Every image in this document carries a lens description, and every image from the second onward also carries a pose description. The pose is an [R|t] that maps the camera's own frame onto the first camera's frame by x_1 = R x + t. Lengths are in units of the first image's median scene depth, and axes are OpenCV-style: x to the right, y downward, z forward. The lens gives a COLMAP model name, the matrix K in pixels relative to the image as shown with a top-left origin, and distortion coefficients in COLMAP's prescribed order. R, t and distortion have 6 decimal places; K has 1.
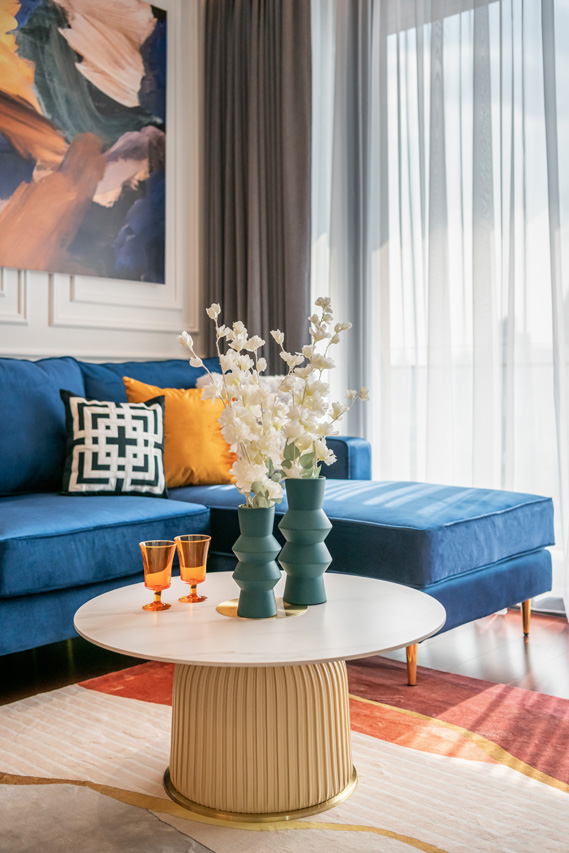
lens RADIAL K [[900.3, 0, 284.5], [0, 900.3, 426.5], [0, 0, 1]] dist [0.012118, 0.004308]
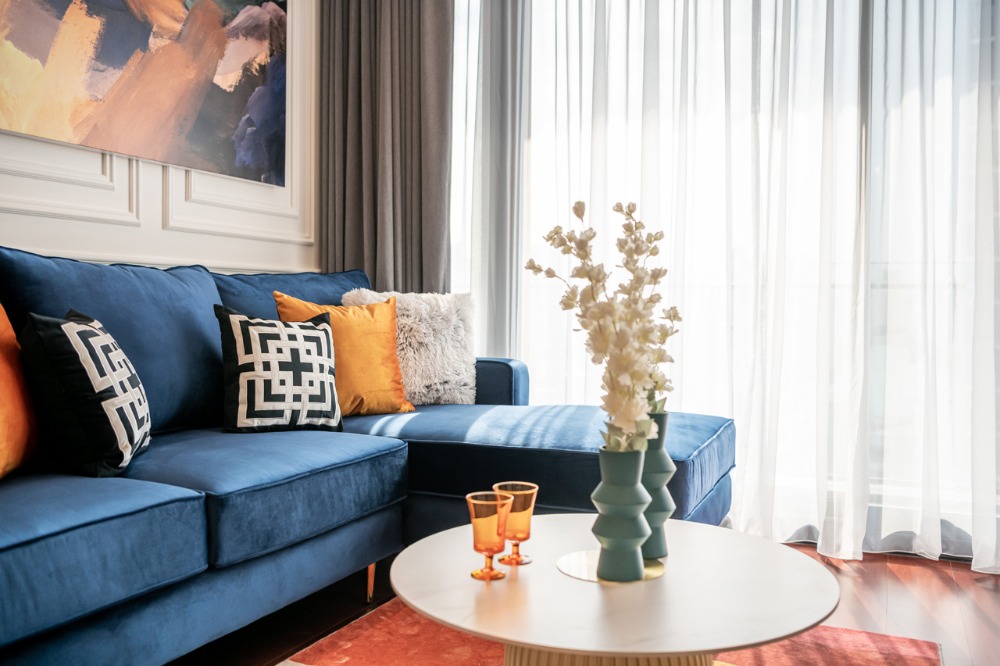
lens RADIAL K [[842.8, 0, 500.5], [0, 842.8, 391.7], [0, 0, 1]] dist [-0.006346, 0.000232]
pose [[0.958994, -0.014688, 0.283045, -0.216287], [-0.001437, 0.998392, 0.056675, -0.005348], [-0.283423, -0.054758, 0.957431, 0.175939]]
